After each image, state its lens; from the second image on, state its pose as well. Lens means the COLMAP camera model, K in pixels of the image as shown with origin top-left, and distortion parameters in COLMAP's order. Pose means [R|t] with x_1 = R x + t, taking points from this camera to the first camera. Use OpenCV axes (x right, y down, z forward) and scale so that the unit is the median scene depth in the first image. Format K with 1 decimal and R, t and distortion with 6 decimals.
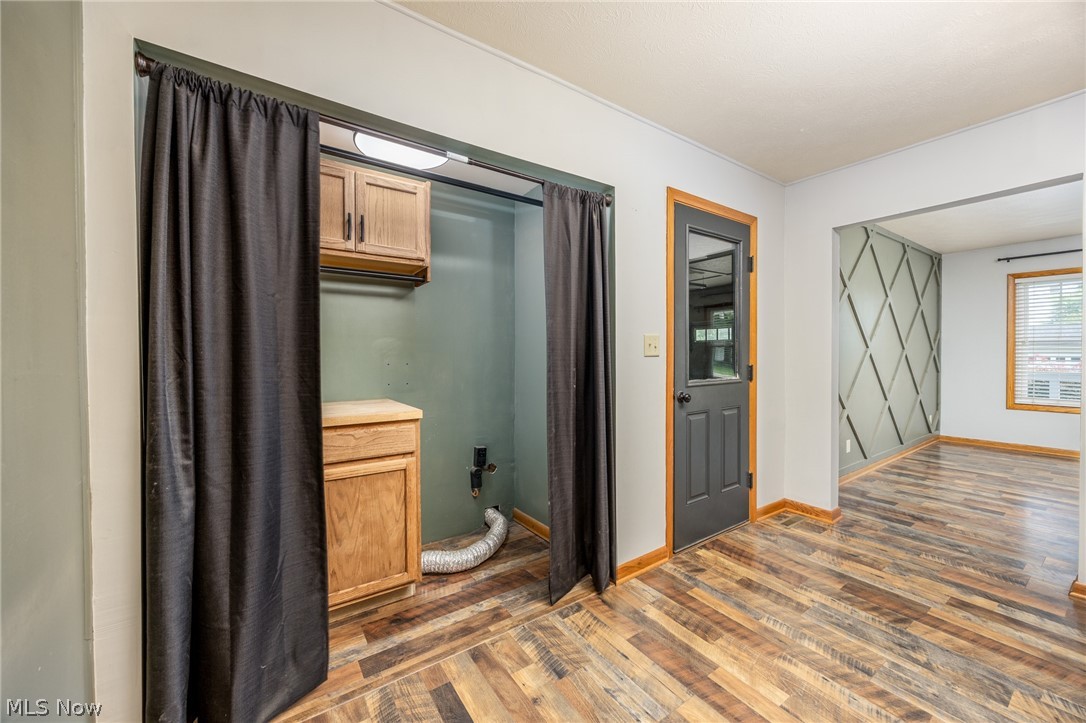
lens RADIAL K [[414.1, 0, 547.5], [0, 414.1, 358.7], [0, 0, 1]] dist [-0.000897, -0.000079]
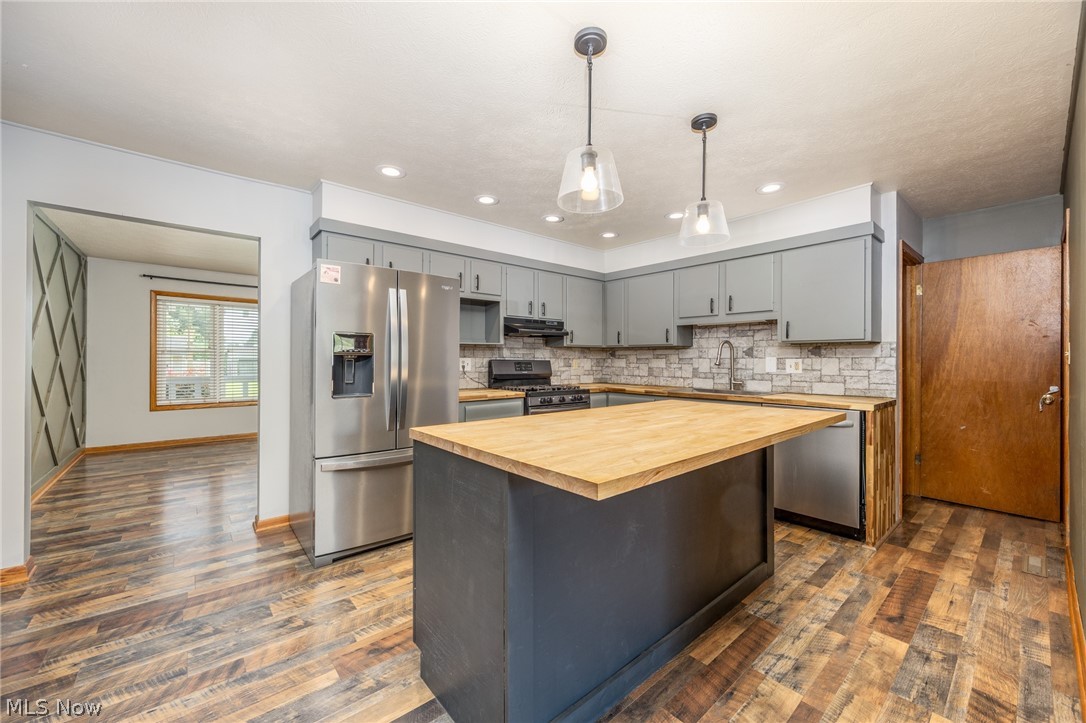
lens RADIAL K [[420.5, 0, 537.1], [0, 420.5, 358.2], [0, 0, 1]] dist [-0.001395, 0.000070]
pose [[-0.082223, 0.008868, 0.996575, -0.208545], [0.009886, 0.999918, -0.008082, -0.002431], [-0.996565, 0.009188, -0.082304, 0.122696]]
